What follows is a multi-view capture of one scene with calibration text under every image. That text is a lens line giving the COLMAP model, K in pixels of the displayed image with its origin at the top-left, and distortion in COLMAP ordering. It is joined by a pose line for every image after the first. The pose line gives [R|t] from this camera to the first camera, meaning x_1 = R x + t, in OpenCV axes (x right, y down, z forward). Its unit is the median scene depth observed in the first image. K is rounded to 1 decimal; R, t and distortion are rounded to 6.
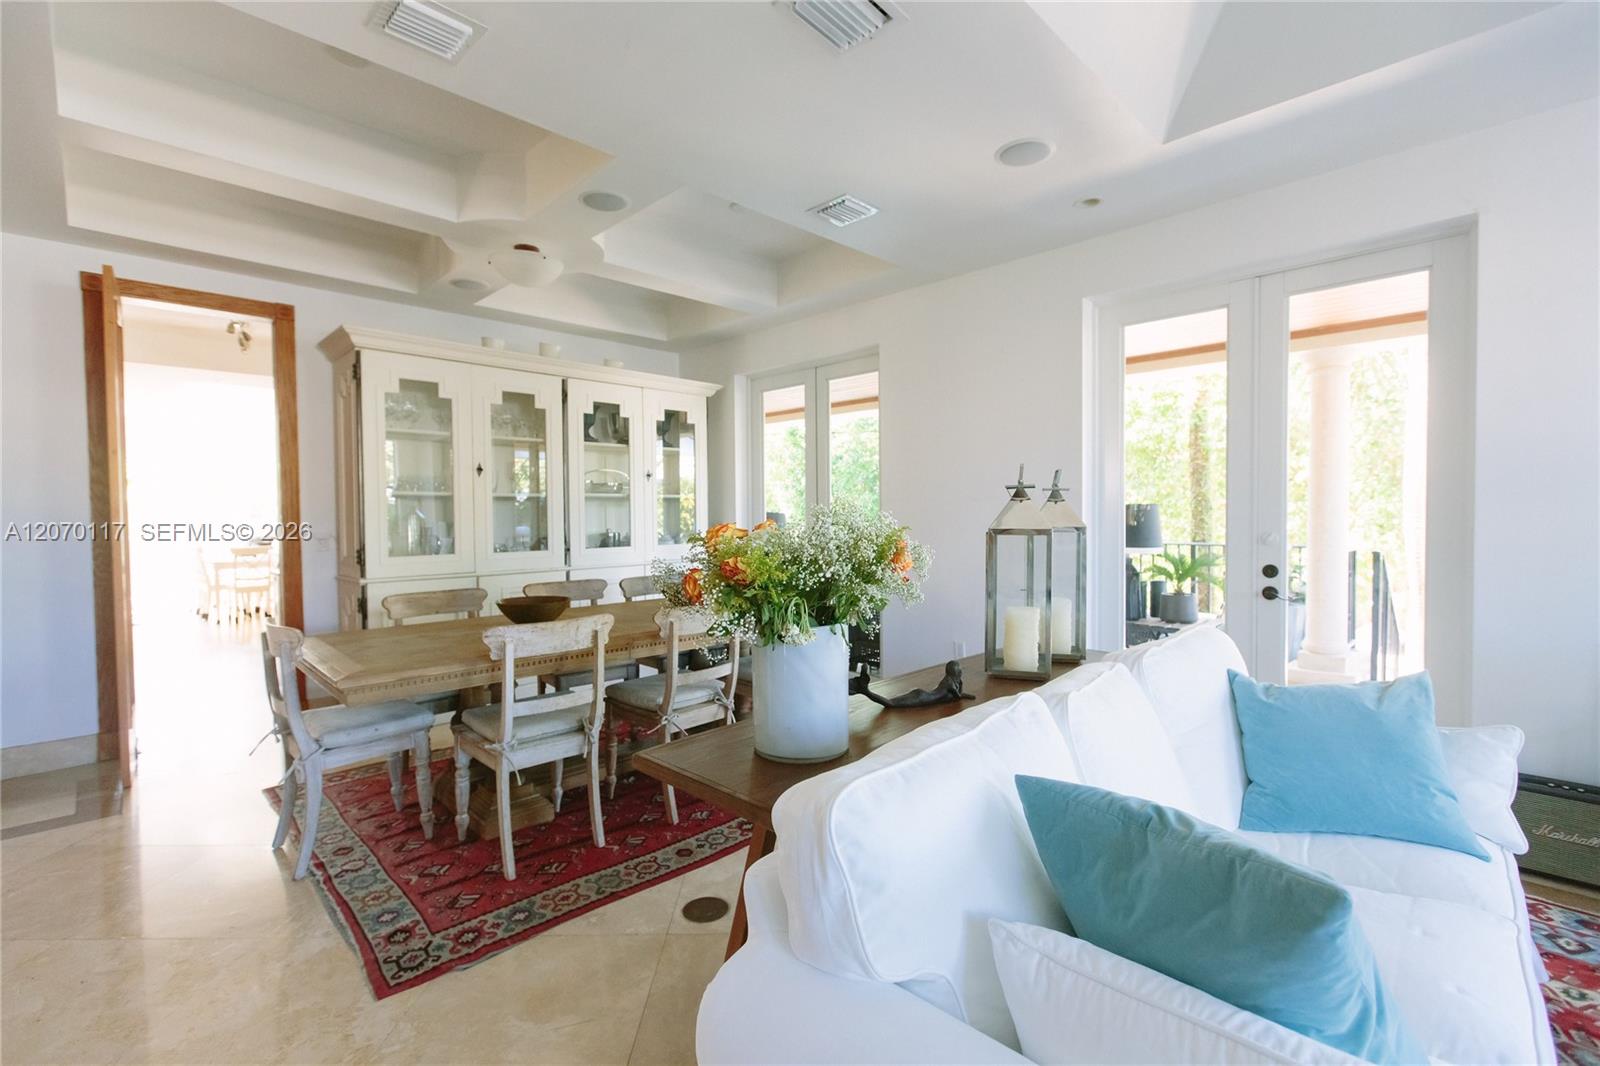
lens RADIAL K [[711.4, 0, 791.3], [0, 711.4, 529.9], [0, 0, 1]] dist [0.001369, -0.000021]
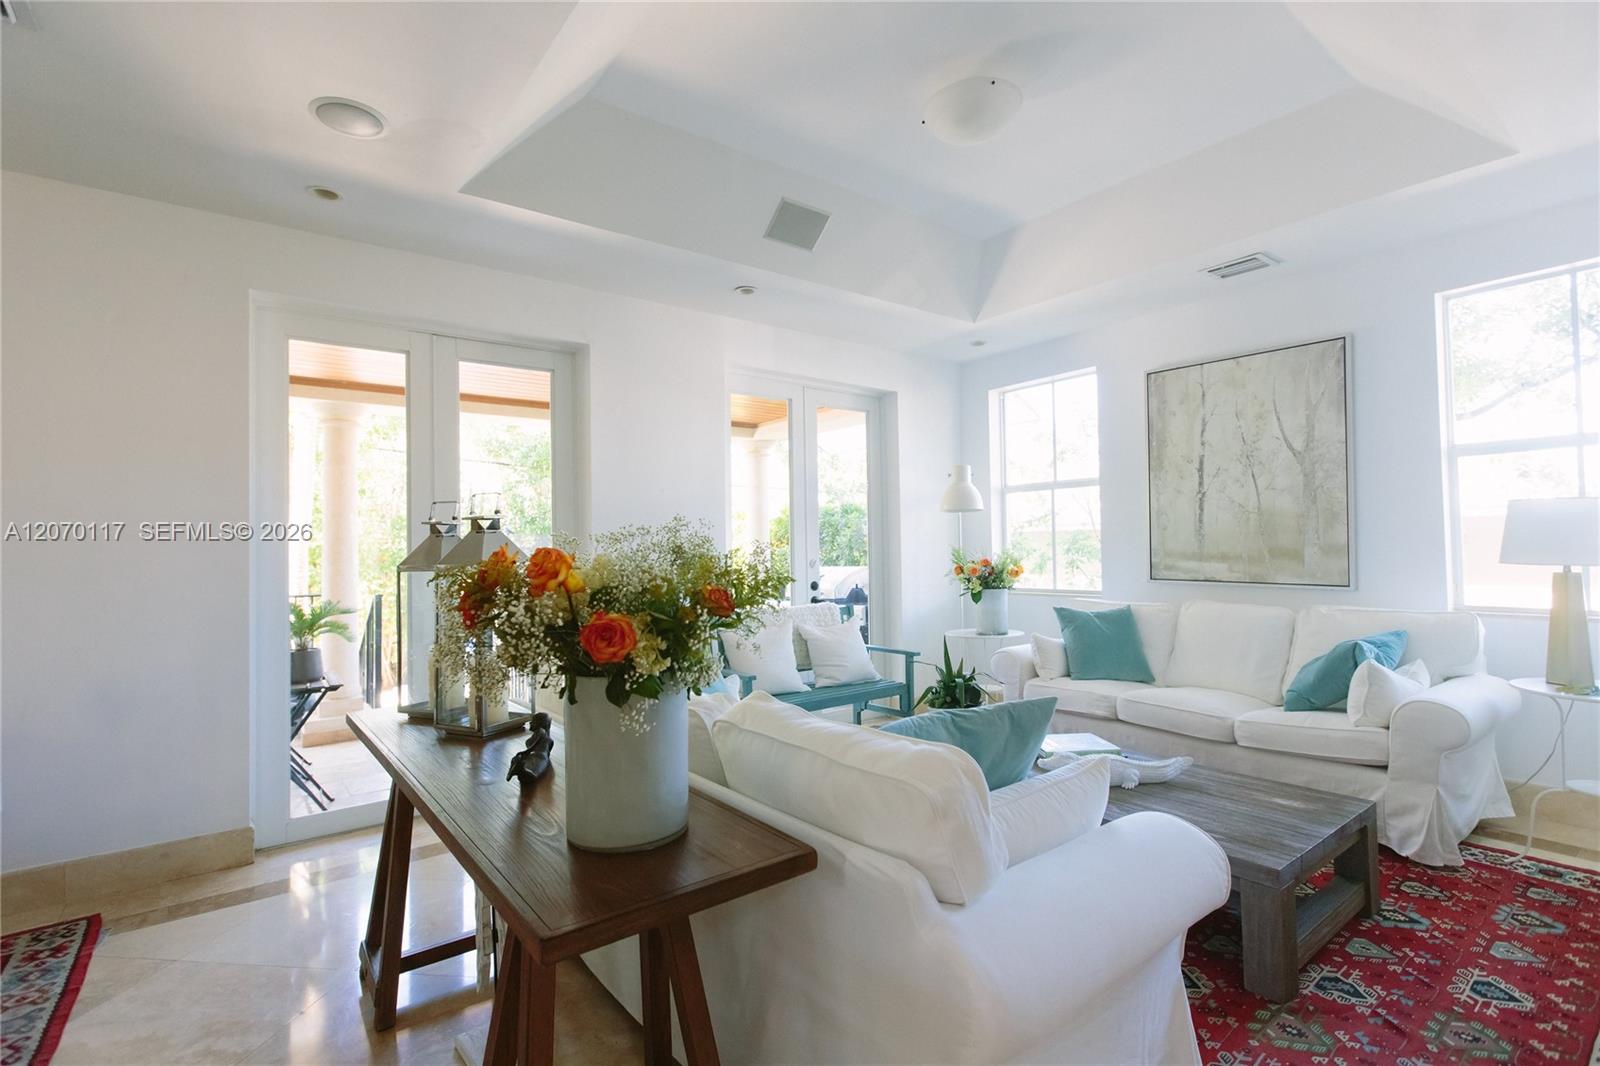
lens RADIAL K [[711.4, 0, 800.5], [0, 711.4, 526.4], [0, 0, 1]] dist [0.001369, -0.000021]
pose [[0.147989, 0.031322, 0.988493, -0.340259], [0.041383, 0.998427, -0.037832, -0.004627], [-0.988123, 0.046505, 0.146460, 0.338995]]
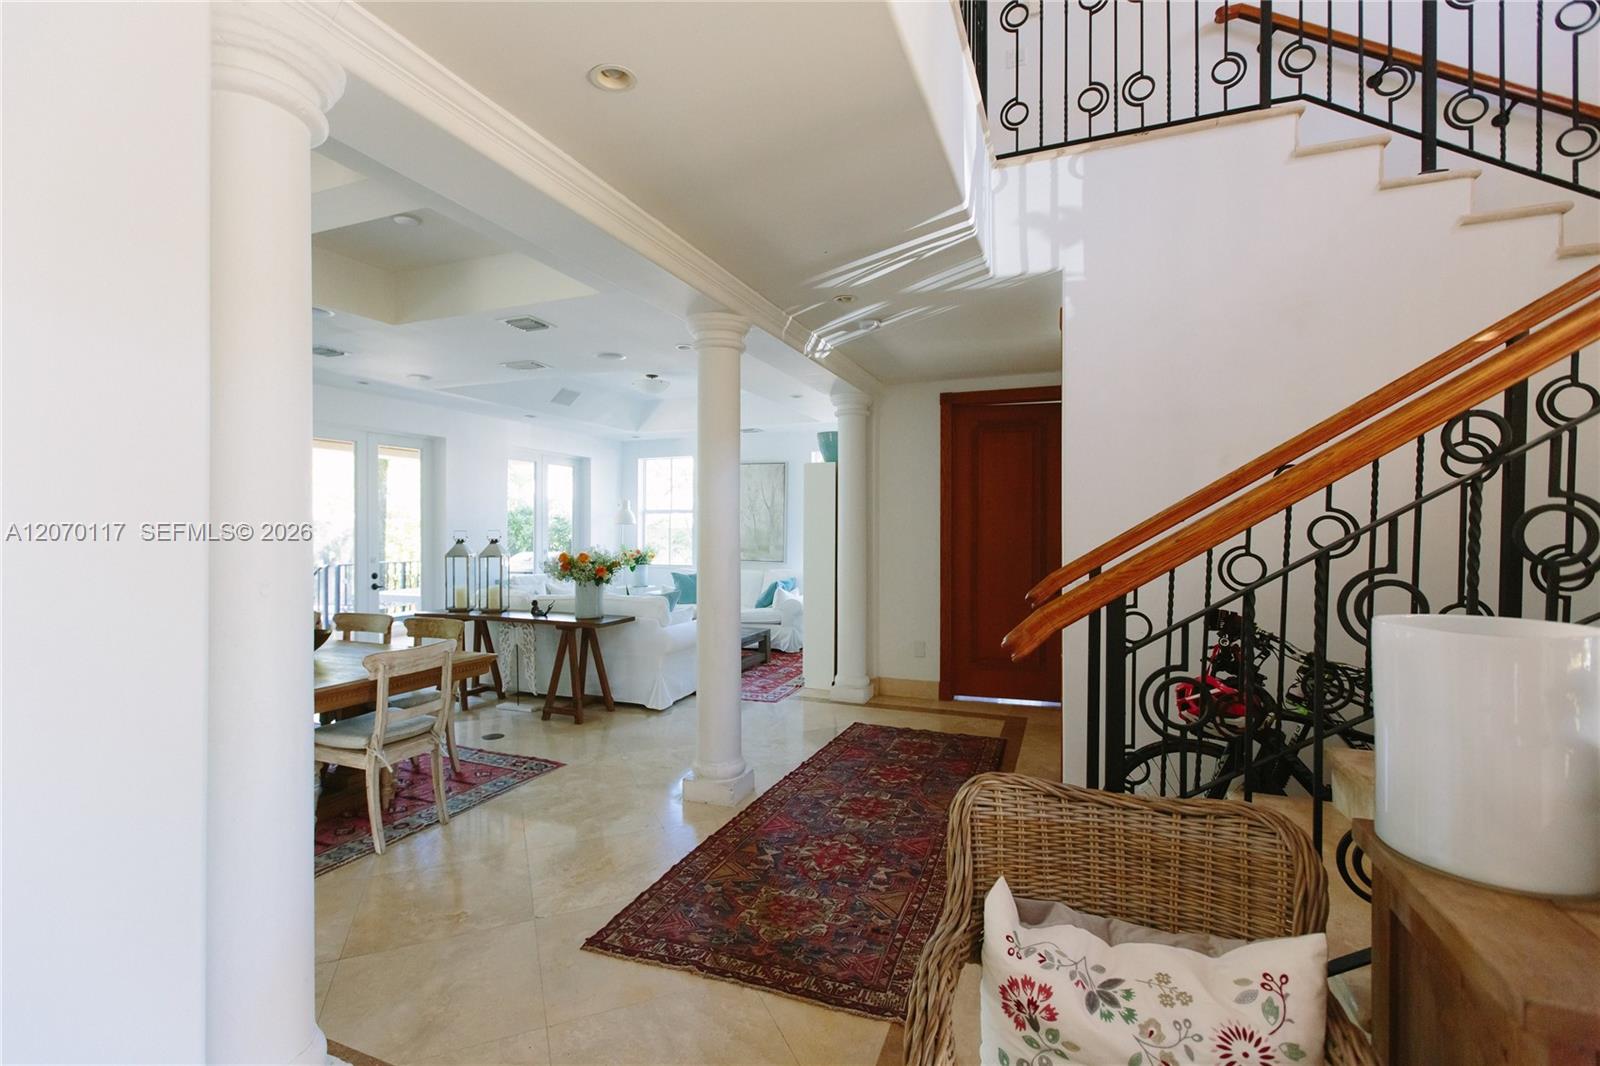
lens RADIAL K [[711.4, 0, 800.7], [0, 711.4, 534.9], [0, 0, 1]] dist [0.001369, -0.000021]
pose [[-0.391303, -0.010268, 0.920205, -1.905287], [0.019143, 0.999631, 0.019295, -0.087311], [-0.920063, 0.025165, -0.390962, 0.736829]]
